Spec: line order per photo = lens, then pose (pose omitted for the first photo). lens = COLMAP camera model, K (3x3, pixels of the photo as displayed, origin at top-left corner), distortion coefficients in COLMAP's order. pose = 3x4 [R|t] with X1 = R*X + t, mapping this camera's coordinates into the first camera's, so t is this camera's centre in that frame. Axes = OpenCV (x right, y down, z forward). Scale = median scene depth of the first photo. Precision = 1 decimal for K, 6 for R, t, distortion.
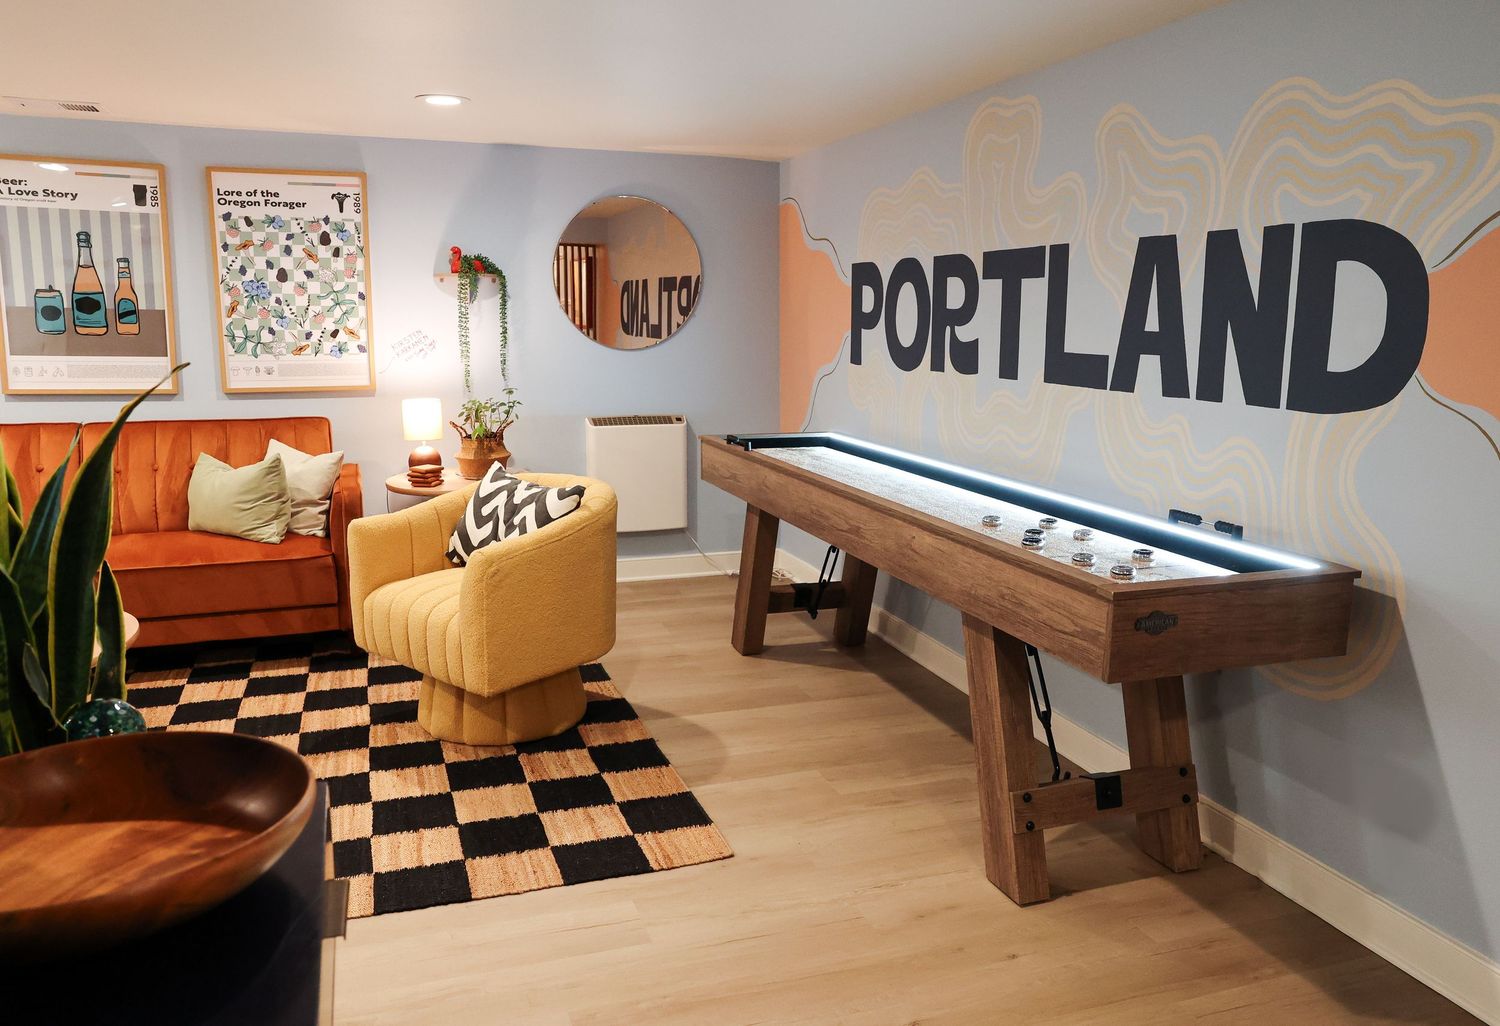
lens RADIAL K [[1132.0, 0, 761.8], [0, 1132.0, 499.2], [0, 0, 1]] dist [-0.022258, 0.028886]
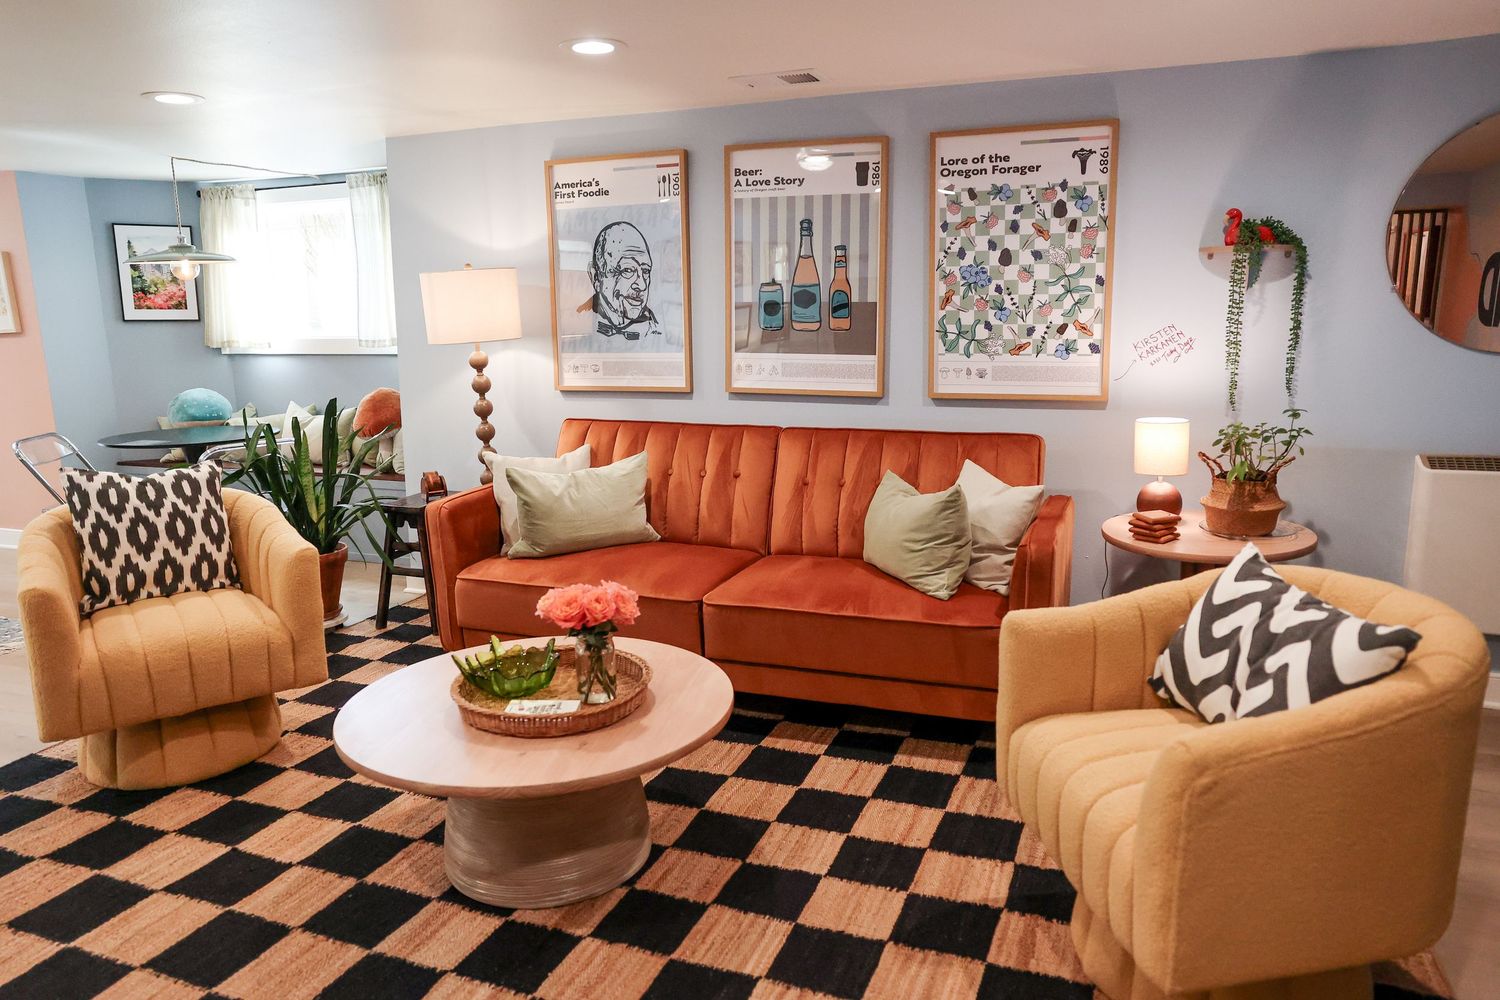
lens RADIAL K [[1029.5, 0, 739.8], [0, 1029.5, 487.1], [0, 0, 1]] dist [-0.048455, 0.032176]
pose [[0.746774, 0.098224, -0.657784, -0.068915], [-0.089612, 0.994875, 0.046825, -0.053804], [0.659013, 0.023978, 0.751749, 0.339439]]
